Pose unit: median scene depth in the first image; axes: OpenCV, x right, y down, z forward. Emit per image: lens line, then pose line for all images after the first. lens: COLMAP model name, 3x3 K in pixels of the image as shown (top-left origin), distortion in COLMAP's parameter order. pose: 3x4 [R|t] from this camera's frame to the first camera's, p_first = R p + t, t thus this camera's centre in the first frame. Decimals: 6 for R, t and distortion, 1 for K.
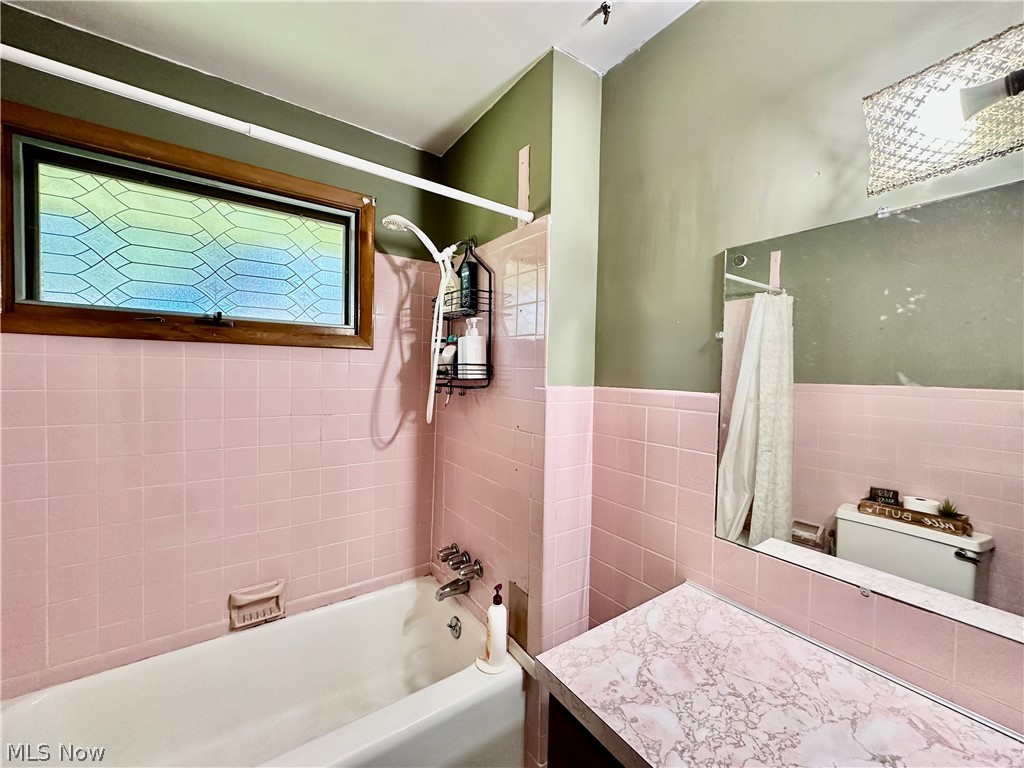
lens RADIAL K [[407.6, 0, 512.7], [0, 407.6, 388.5], [0, 0, 1]] dist [-0.000158, -0.000249]
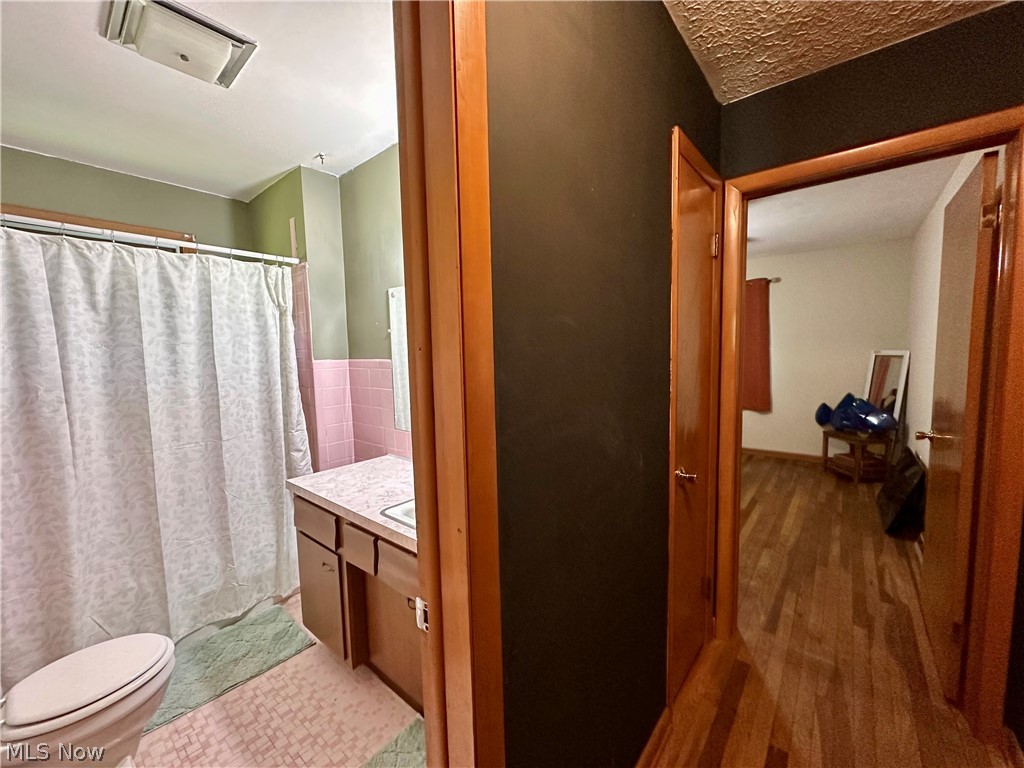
lens RADIAL K [[407.6, 0, 508.7], [0, 407.6, 385.0], [0, 0, 1]] dist [-0.000158, -0.000249]
pose [[0.966214, -0.066277, 0.249075, 0.383663], [0.054170, 0.997007, 0.055159, 0.041881], [-0.251985, -0.039802, 0.966912, -0.779626]]
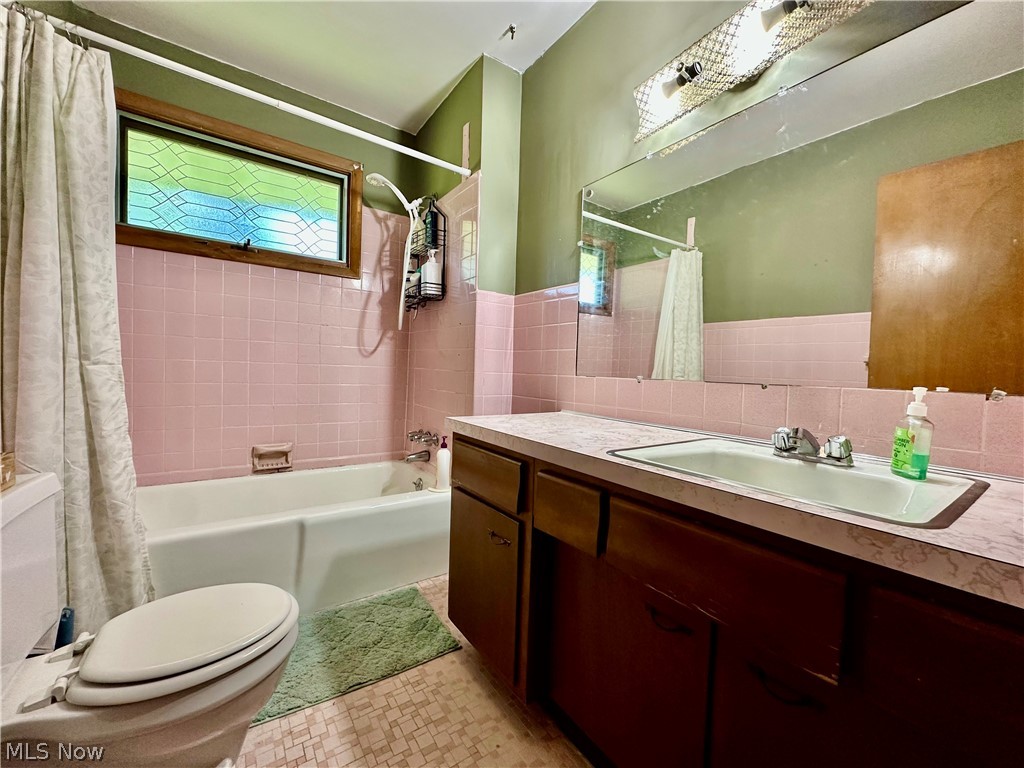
lens RADIAL K [[407.6, 0, 512.3], [0, 407.6, 383.9], [0, 0, 1]] dist [-0.000158, -0.000249]
pose [[0.999950, 0.009823, -0.001632, 0.180620], [-0.009822, 0.999951, 0.000753, 0.274838], [0.001639, -0.000737, 0.999998, -0.369053]]
